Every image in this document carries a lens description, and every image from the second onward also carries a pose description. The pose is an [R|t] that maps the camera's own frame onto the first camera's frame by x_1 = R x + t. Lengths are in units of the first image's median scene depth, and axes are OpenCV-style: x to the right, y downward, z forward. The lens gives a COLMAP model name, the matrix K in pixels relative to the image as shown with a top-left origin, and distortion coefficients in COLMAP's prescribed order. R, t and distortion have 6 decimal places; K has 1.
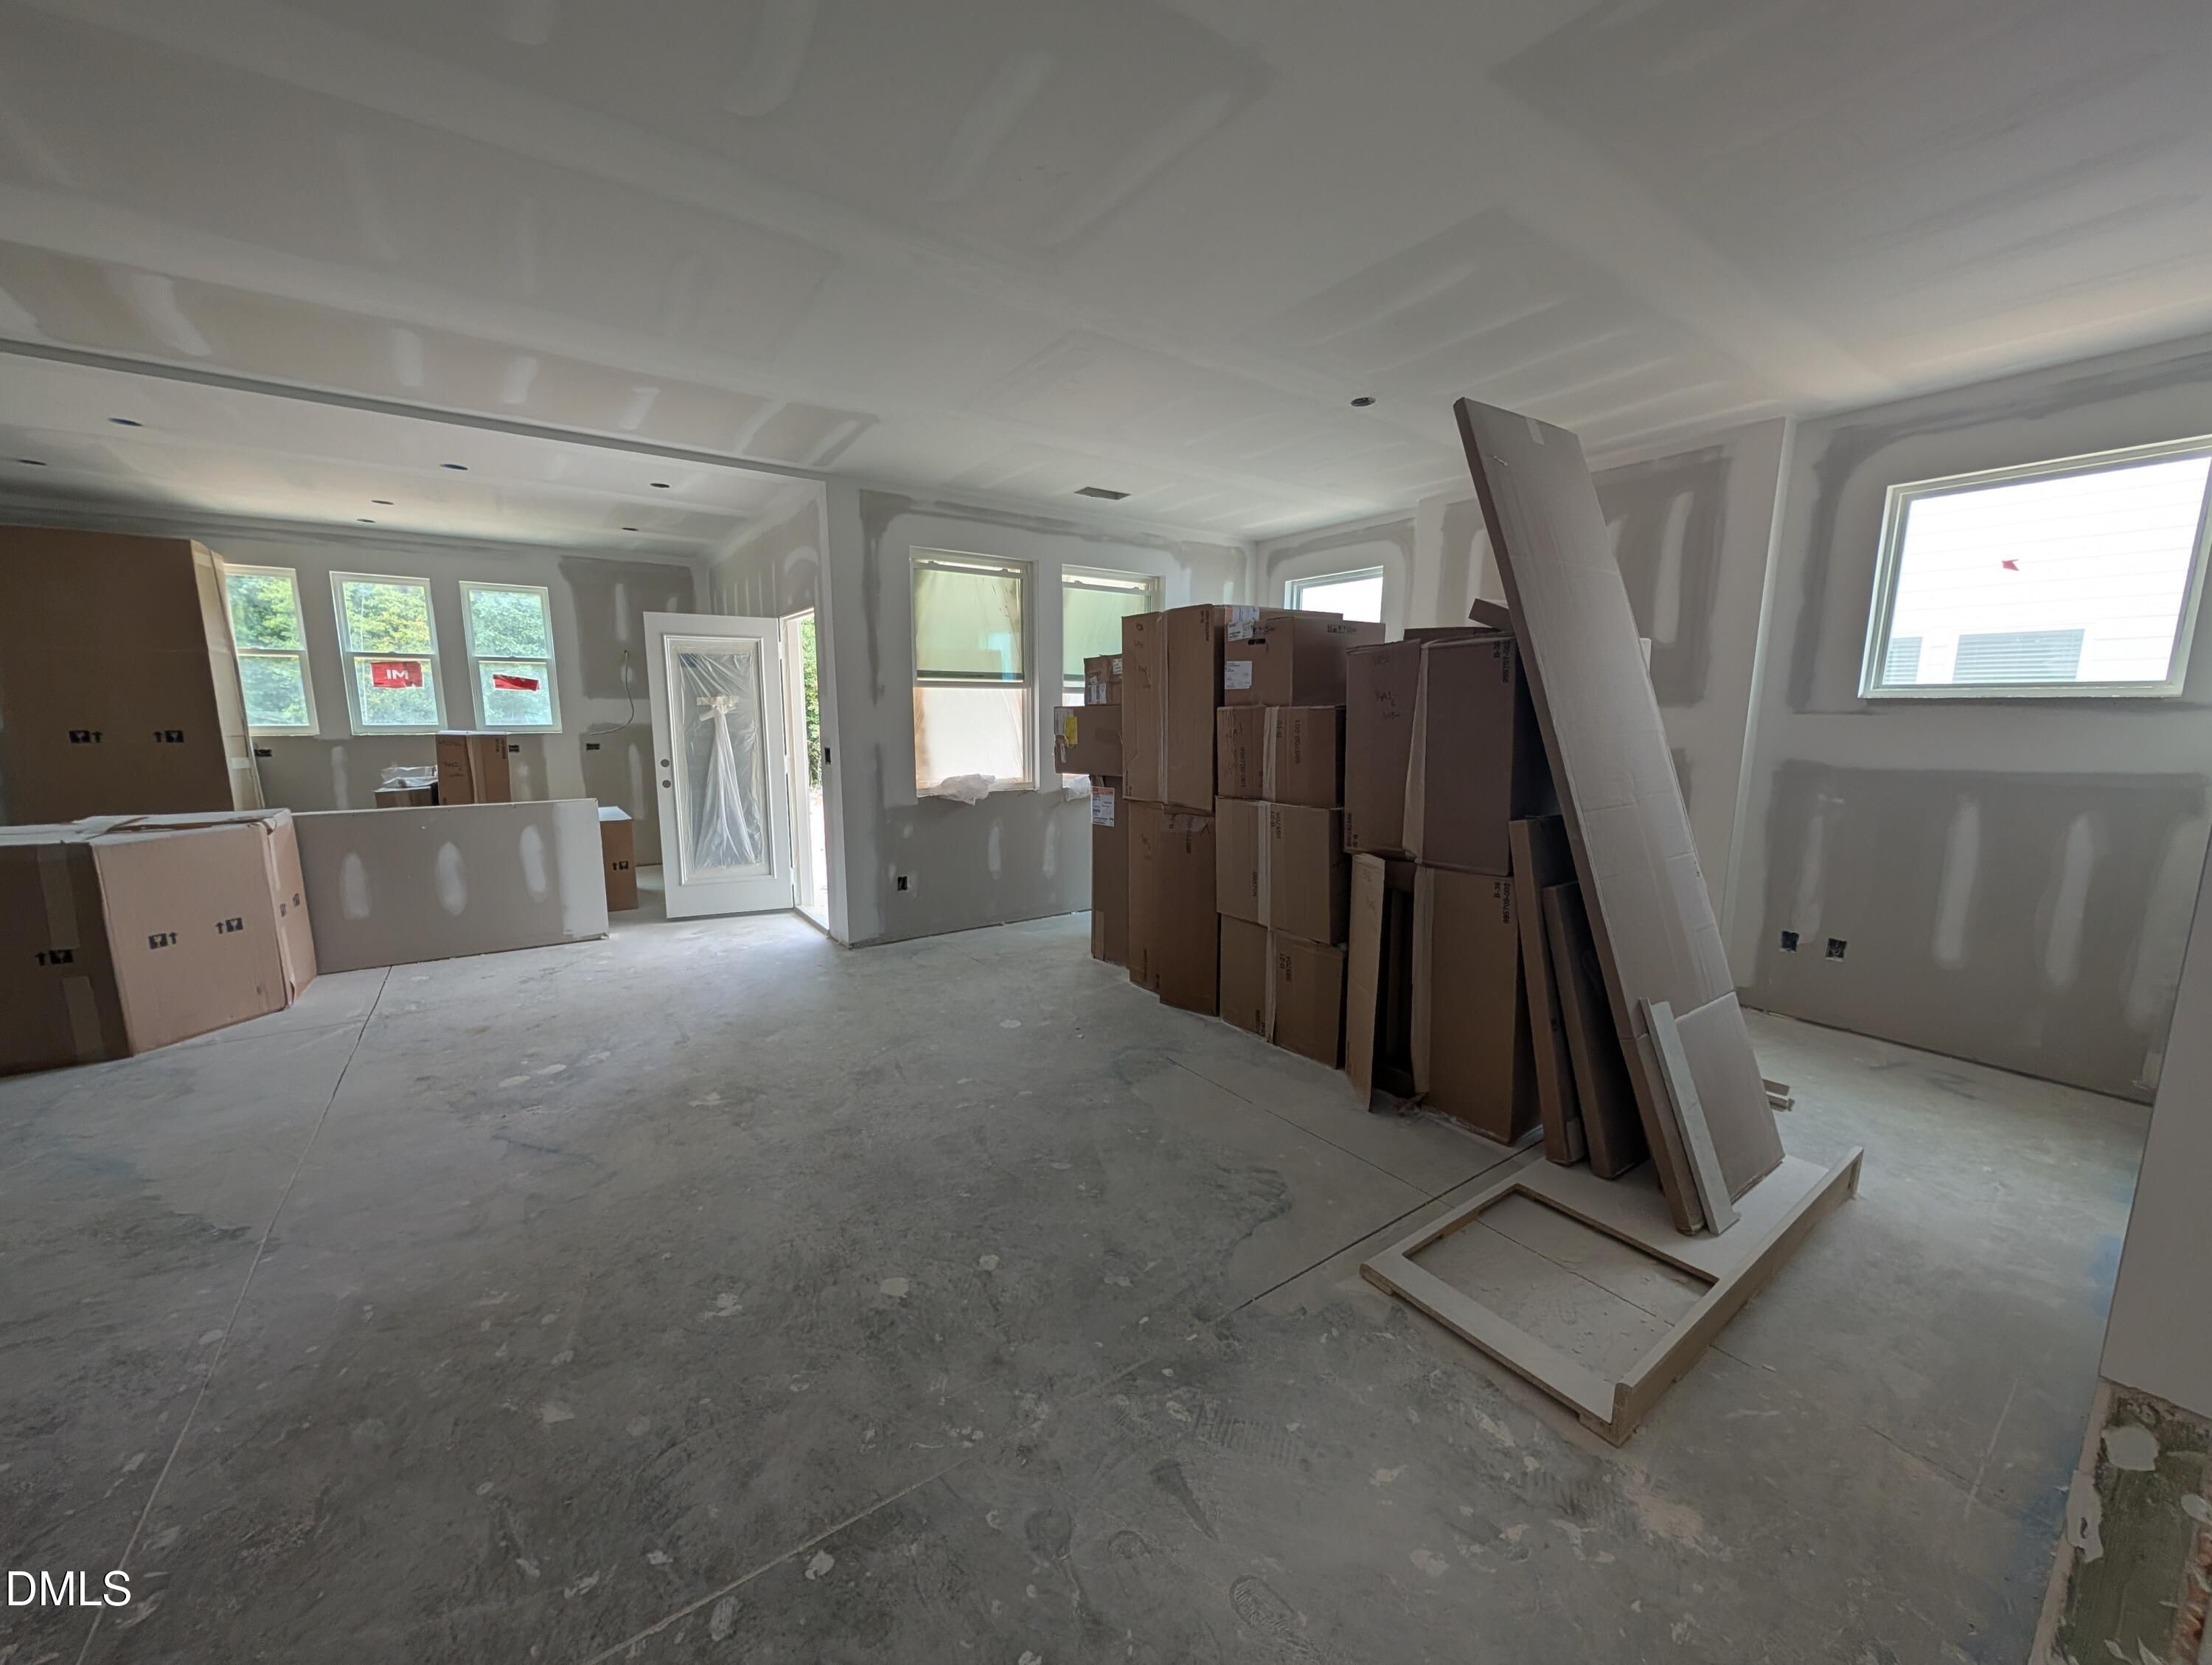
lens RADIAL K [[836.5, 0, 1109.3], [0, 836.5, 839.0], [0, 0, 1]] dist [0.002468, -0.000443]
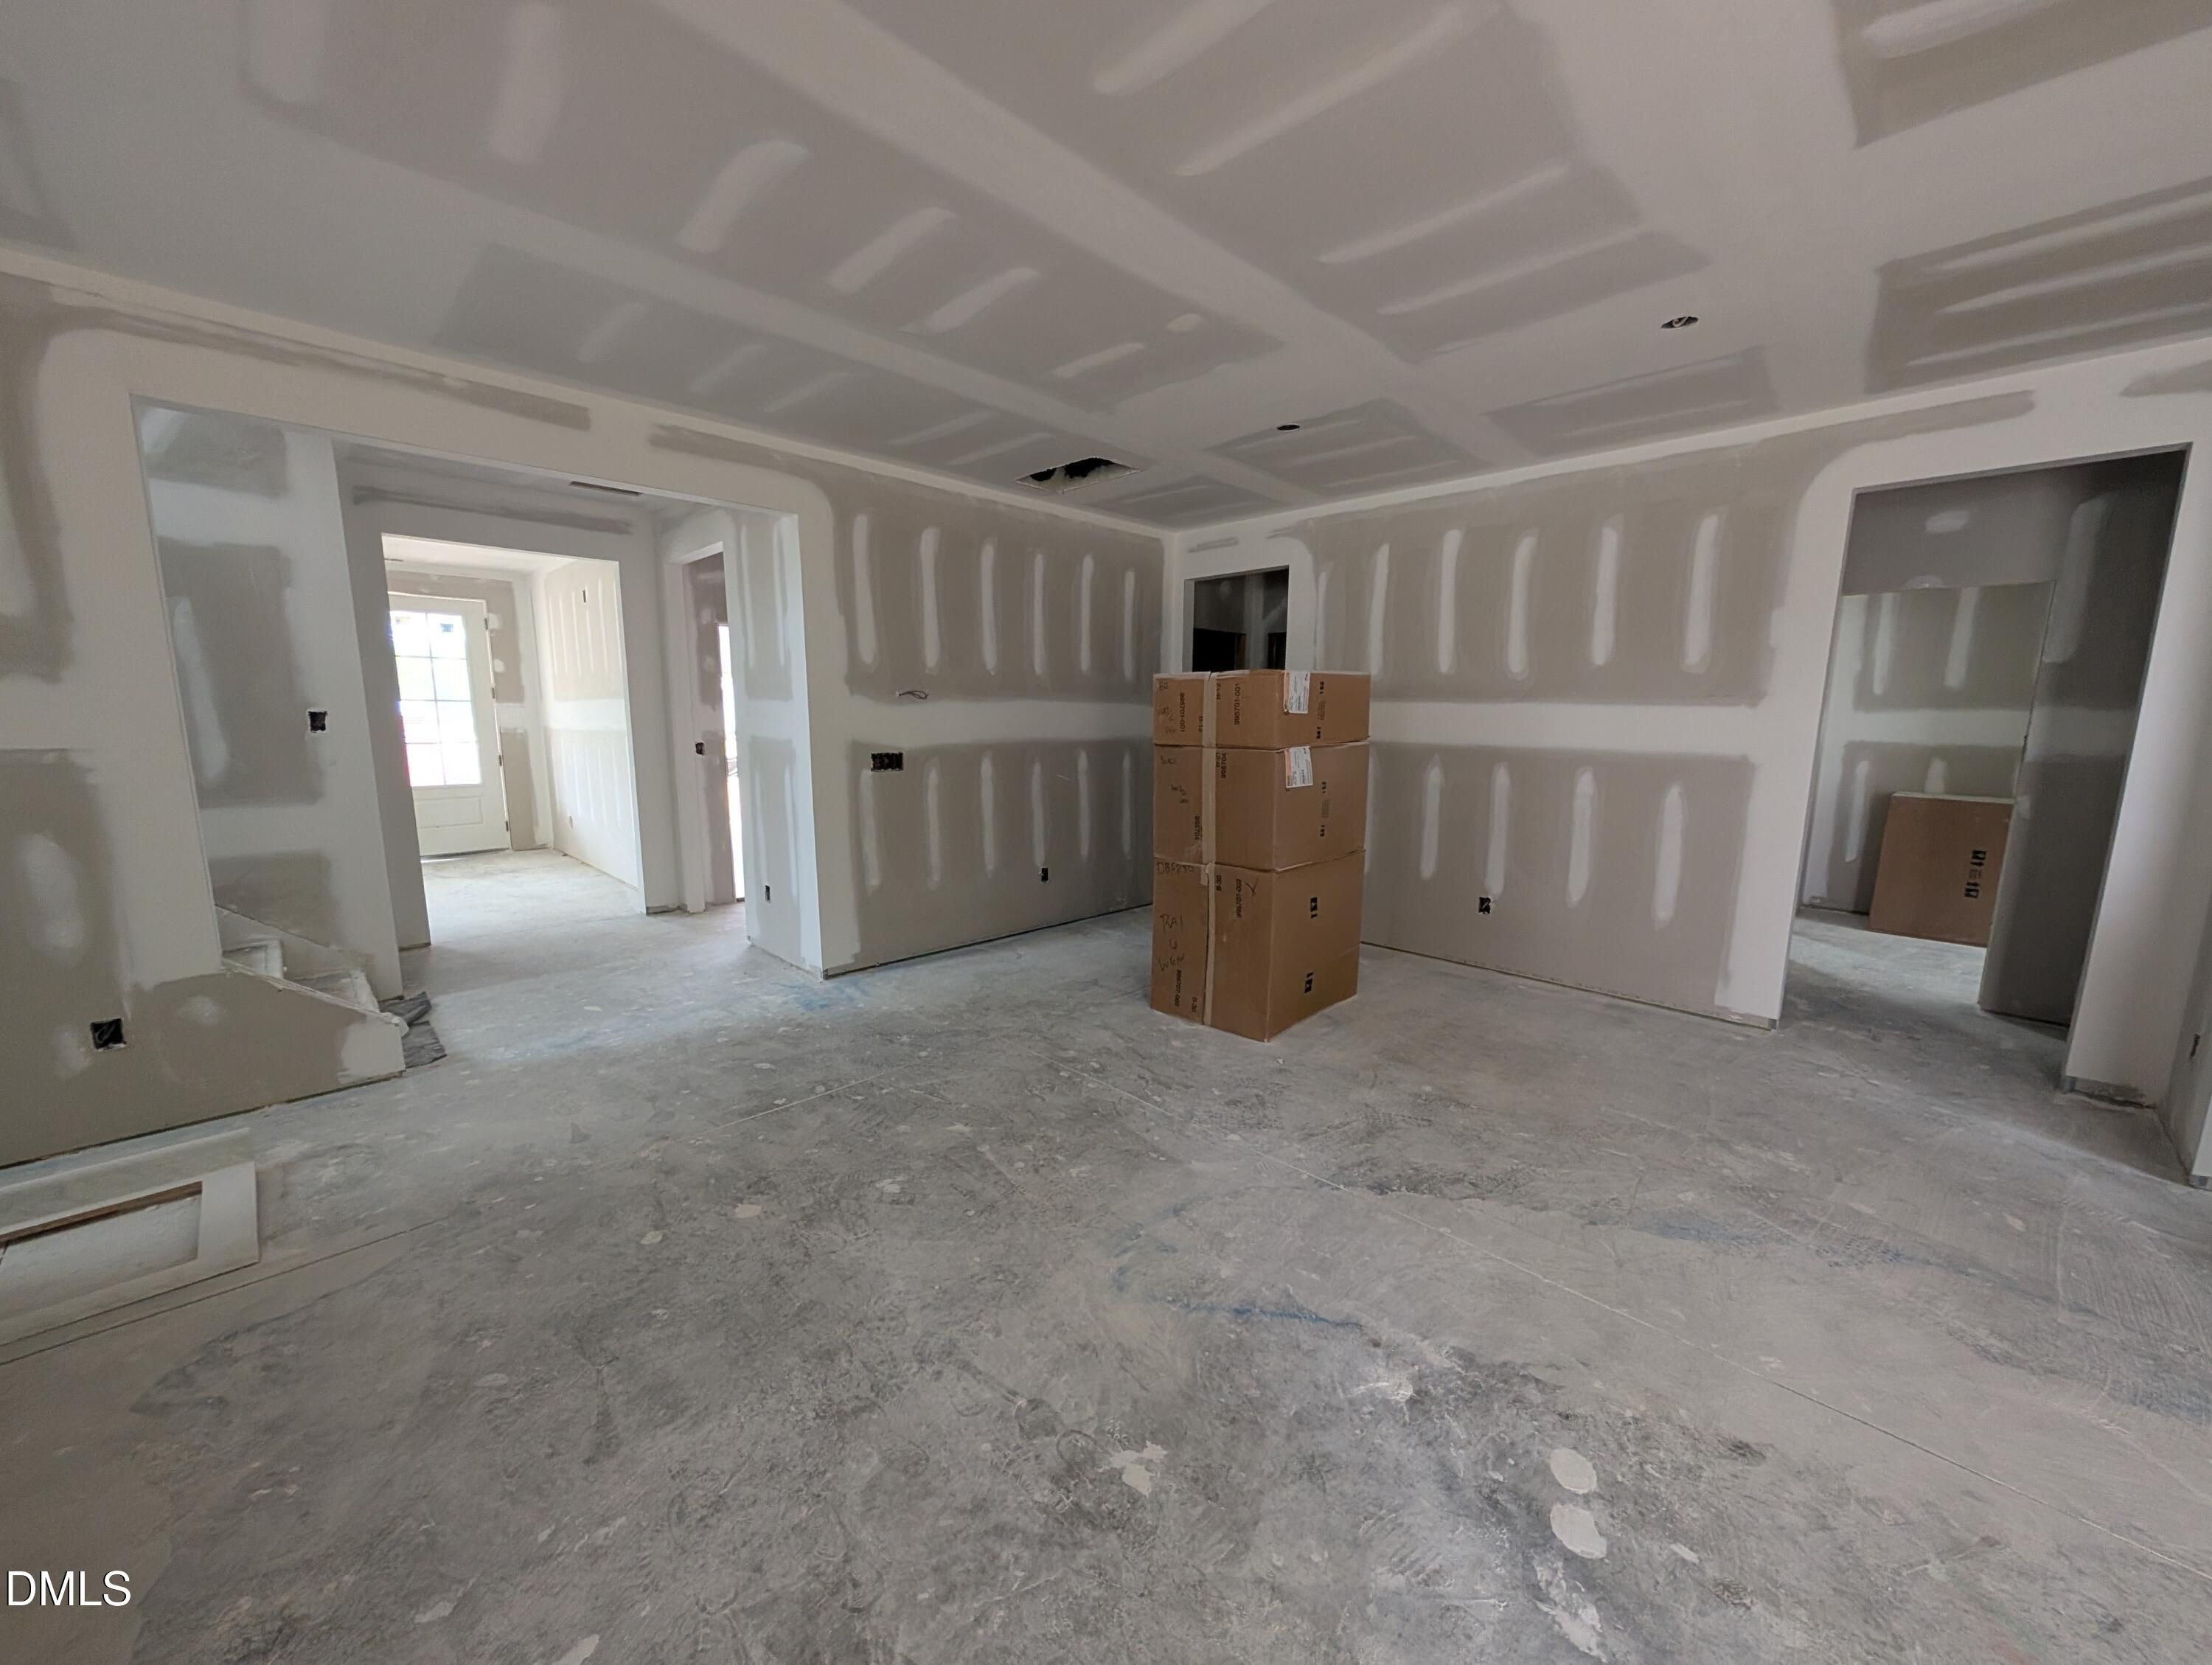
lens RADIAL K [[836.5, 0, 1108.9], [0, 836.5, 835.8], [0, 0, 1]] dist [0.002468, -0.000443]
pose [[-0.984849, 0.012108, -0.172988, -0.535508], [-0.040168, 0.954501, 0.295490, -0.305474], [0.168695, 0.297962, -0.939554, 1.951019]]
